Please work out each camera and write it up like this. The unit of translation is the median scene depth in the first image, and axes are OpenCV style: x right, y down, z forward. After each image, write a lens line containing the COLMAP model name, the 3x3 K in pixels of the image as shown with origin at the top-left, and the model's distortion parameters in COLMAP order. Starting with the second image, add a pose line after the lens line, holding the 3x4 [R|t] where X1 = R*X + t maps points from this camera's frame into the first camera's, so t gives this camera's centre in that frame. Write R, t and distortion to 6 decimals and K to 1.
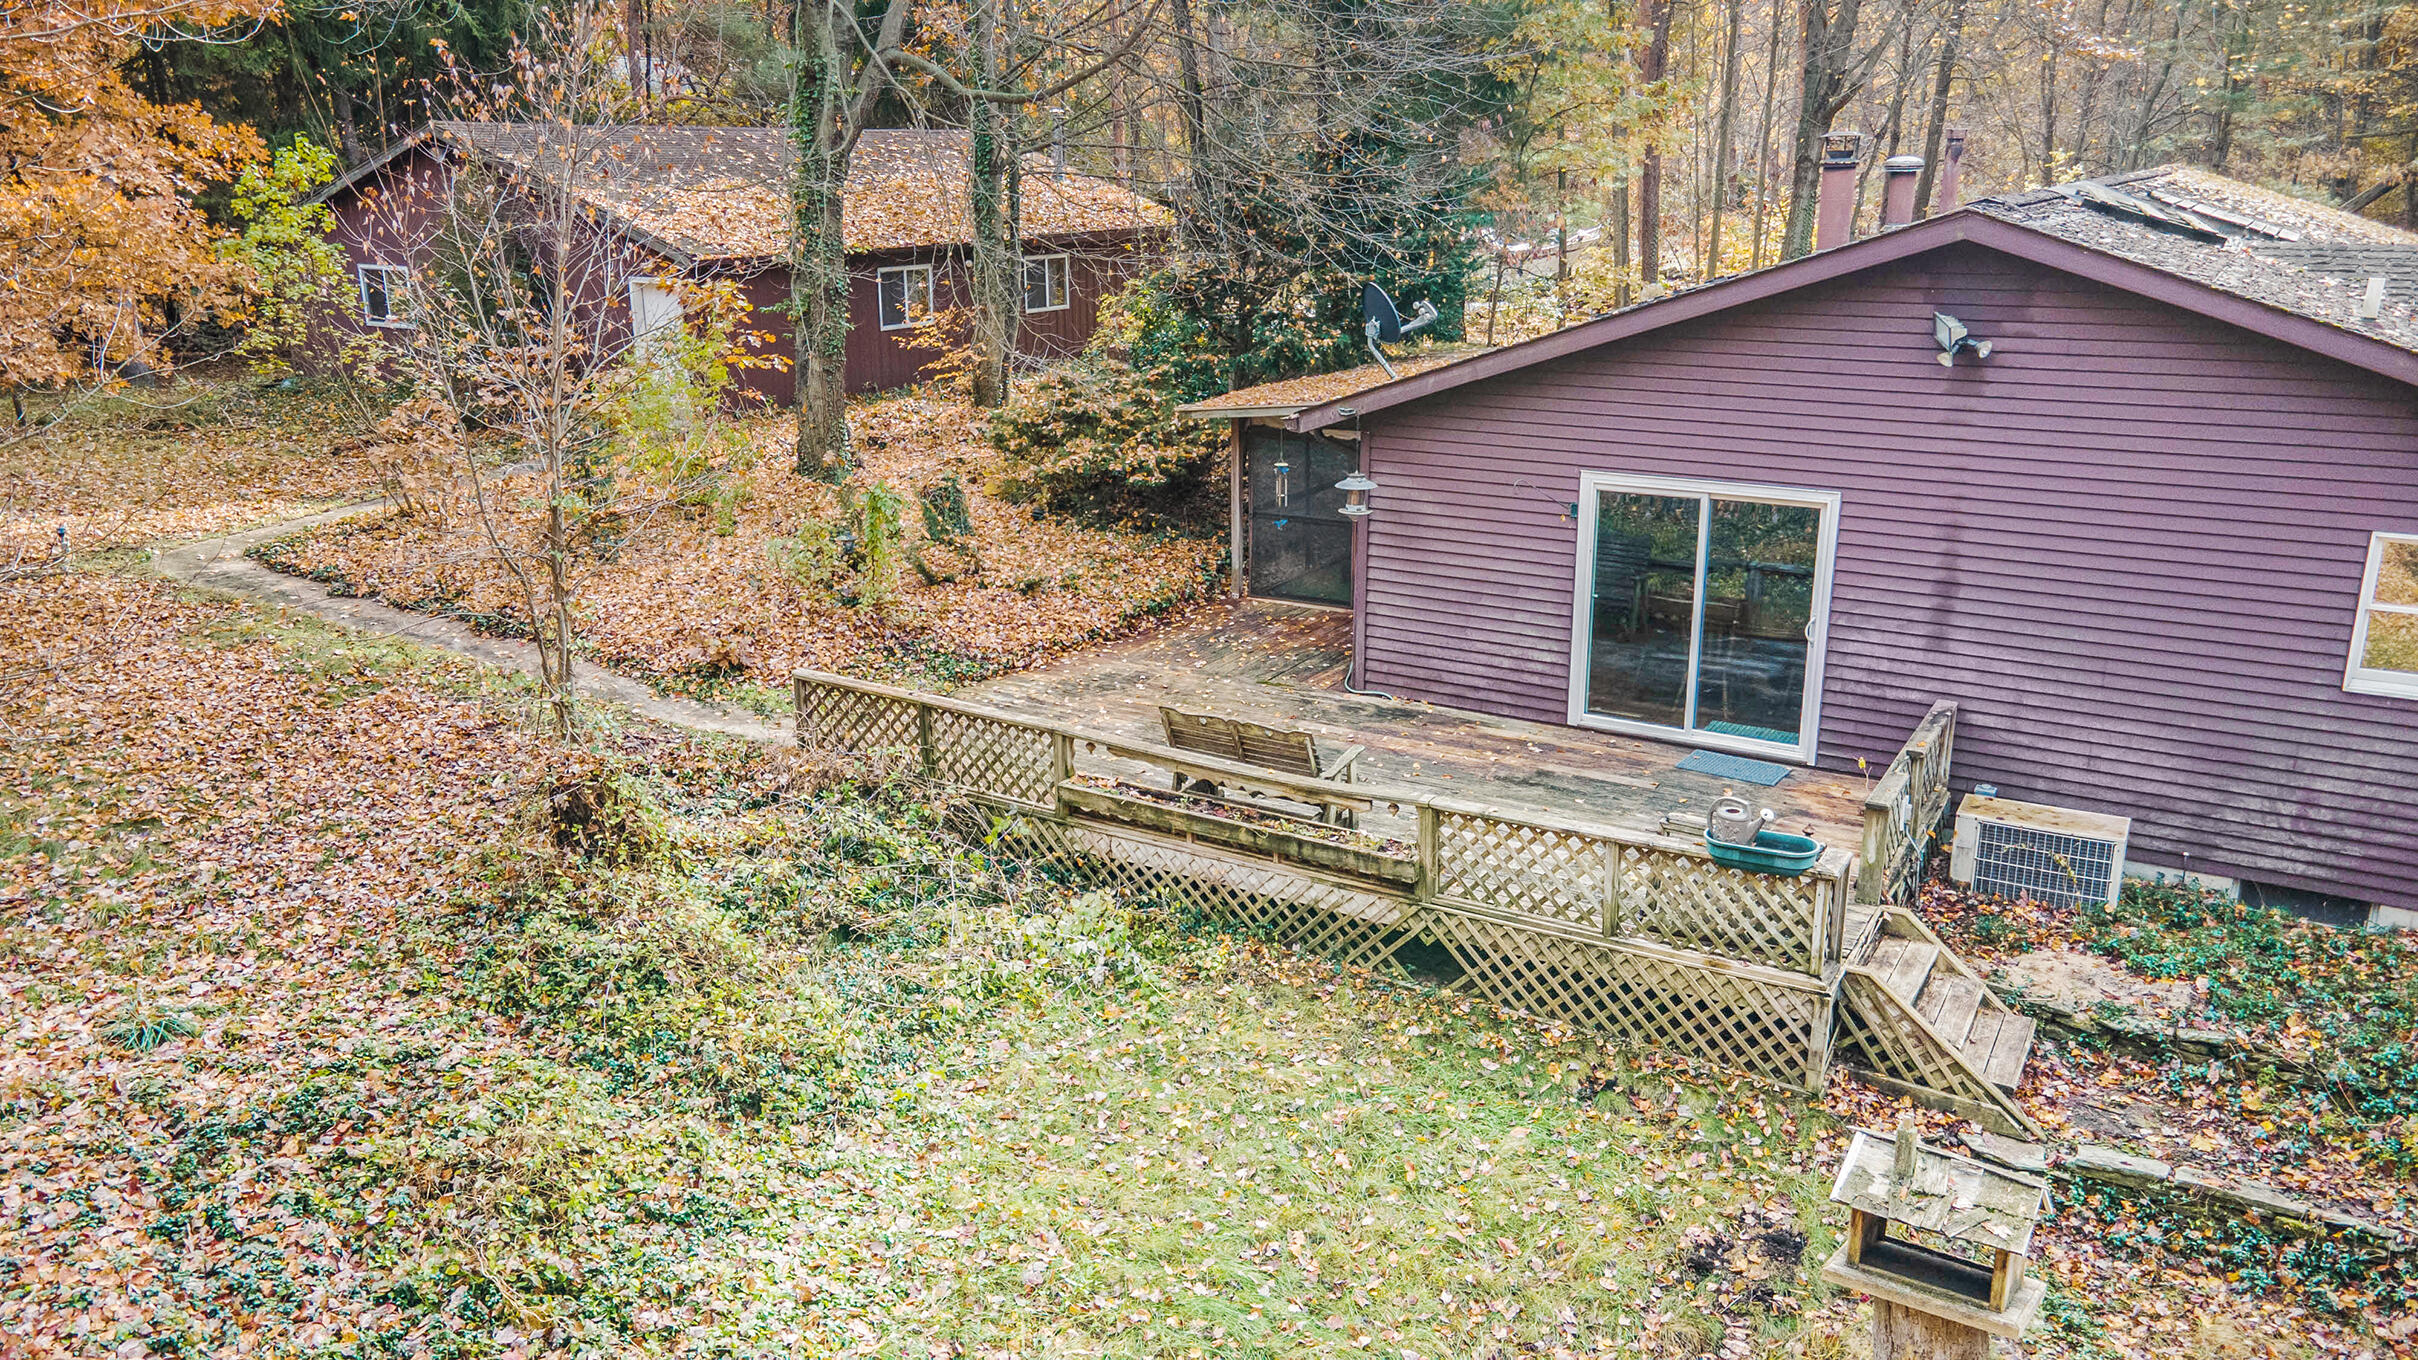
lens RADIAL K [[1619.4, 0, 1209.0], [0, 1619.4, 680.0], [0, 0, 1]] dist [-0.039757, 0.031555]
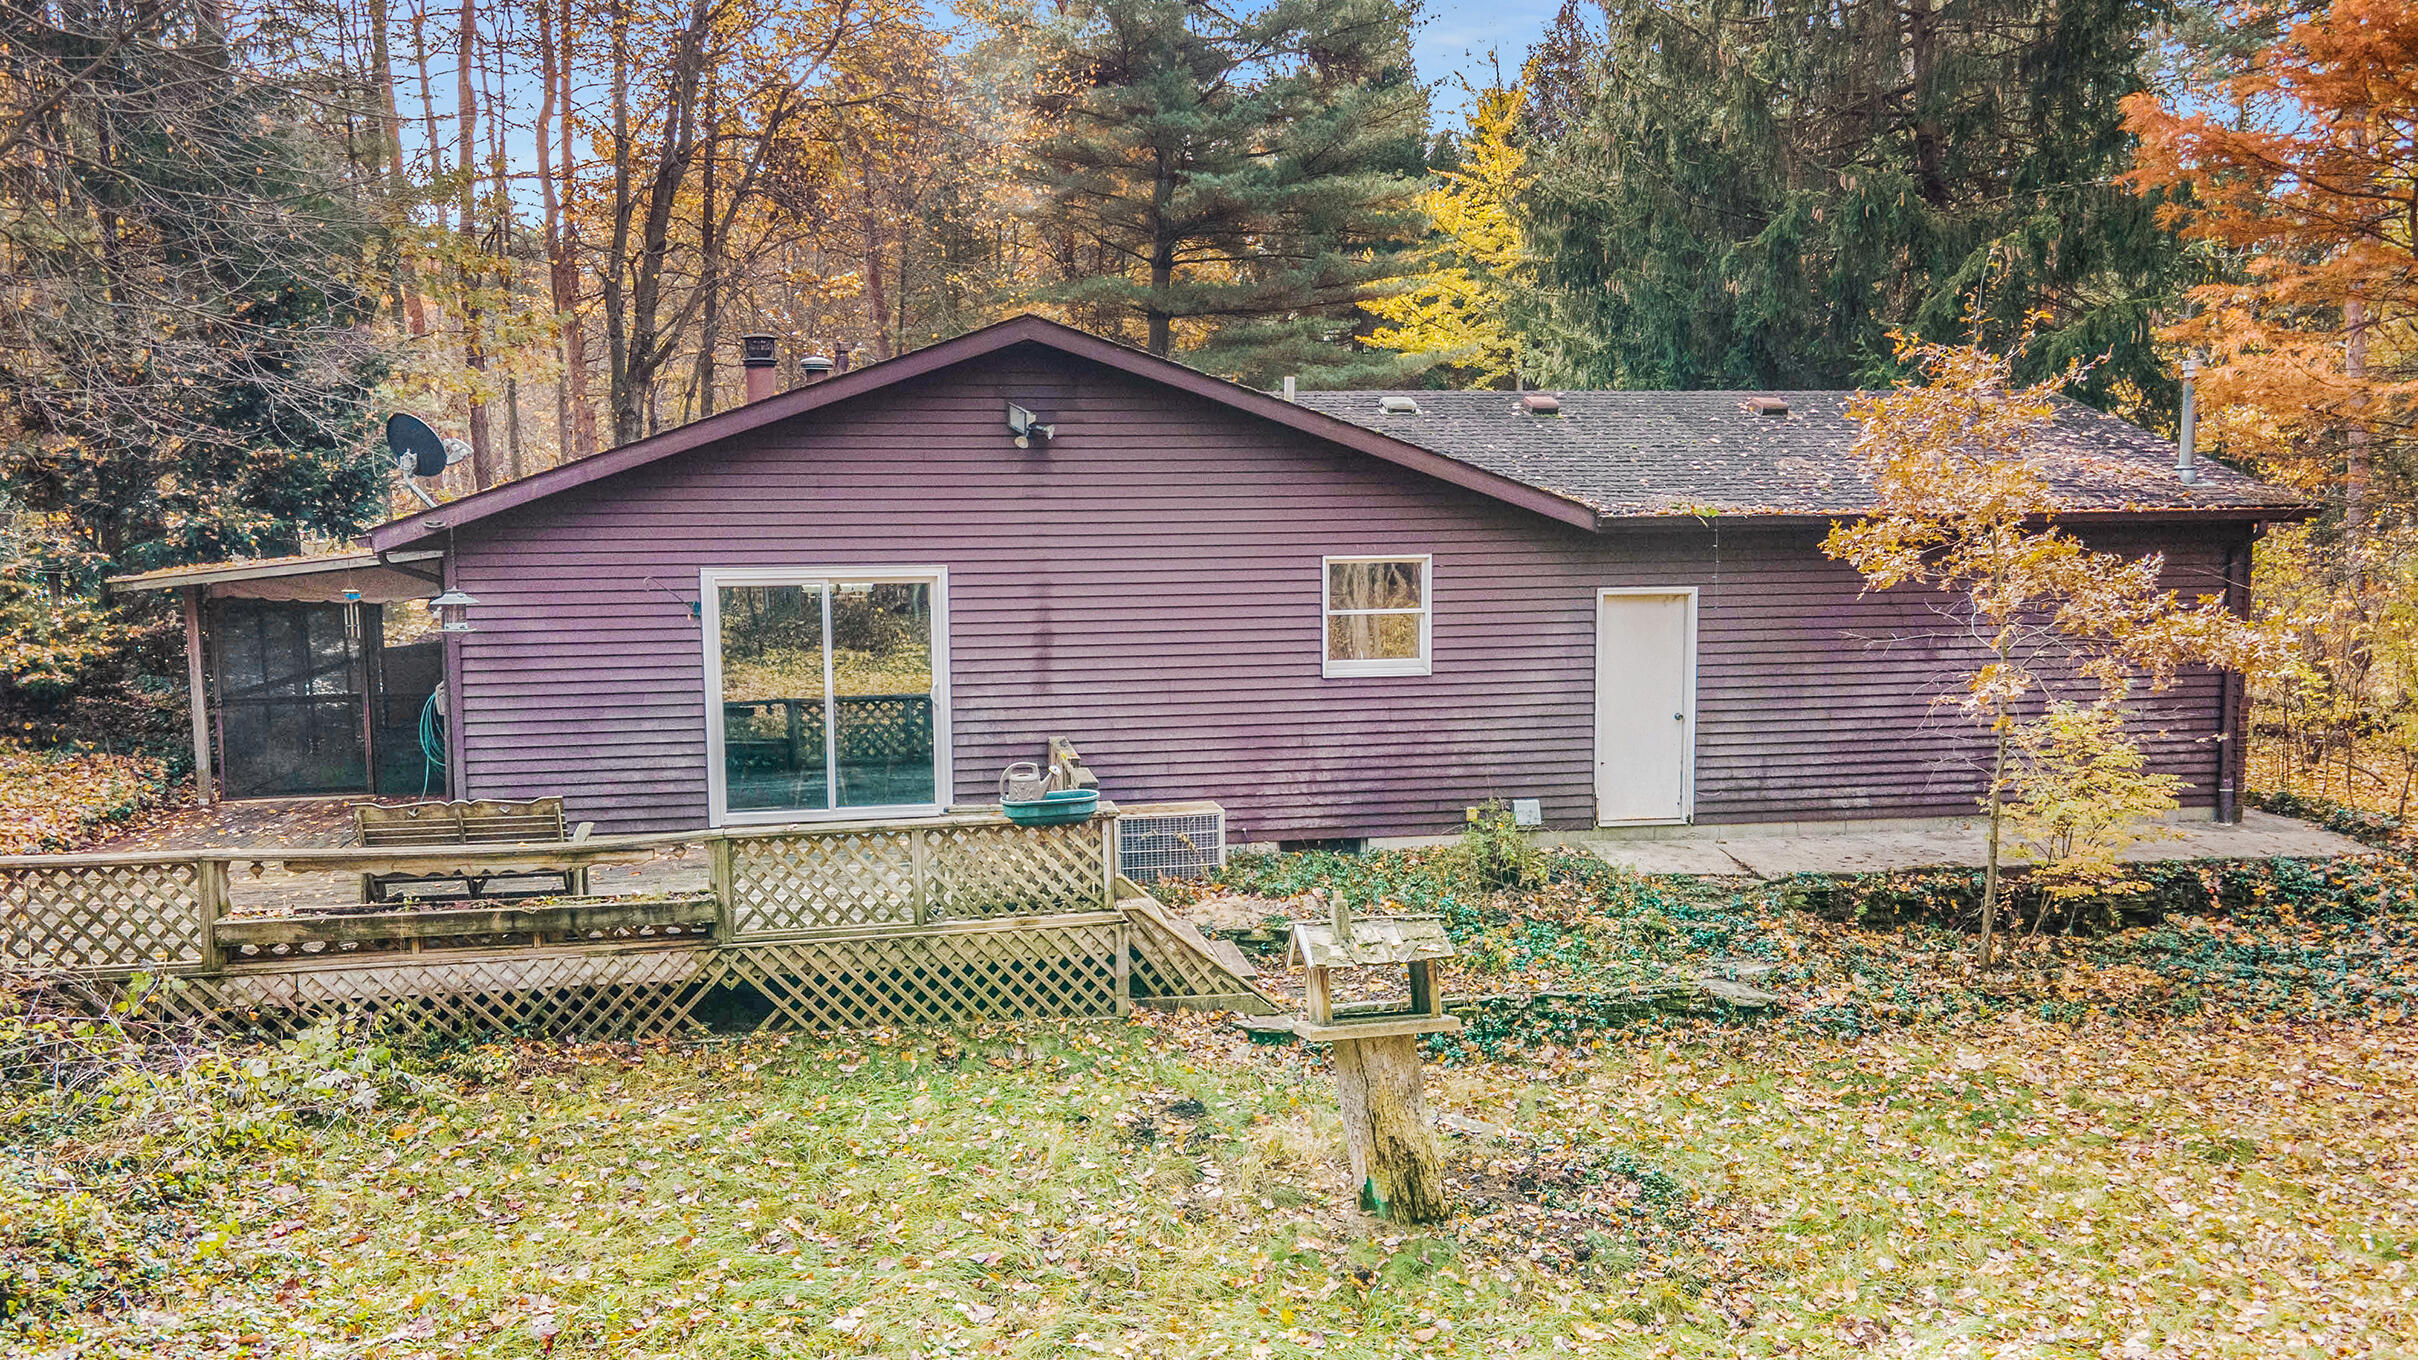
lens RADIAL K [[1586.2, 0, 1209.0], [0, 1586.2, 680.0], [0, 0, 1]] dist [0.024923, -0.000351]
pose [[0.756873, -0.085073, 0.648002, -0.244923], [0.189277, 0.977534, -0.092741, 0.124018], [-0.625554, 0.192845, 0.755971, 0.069167]]
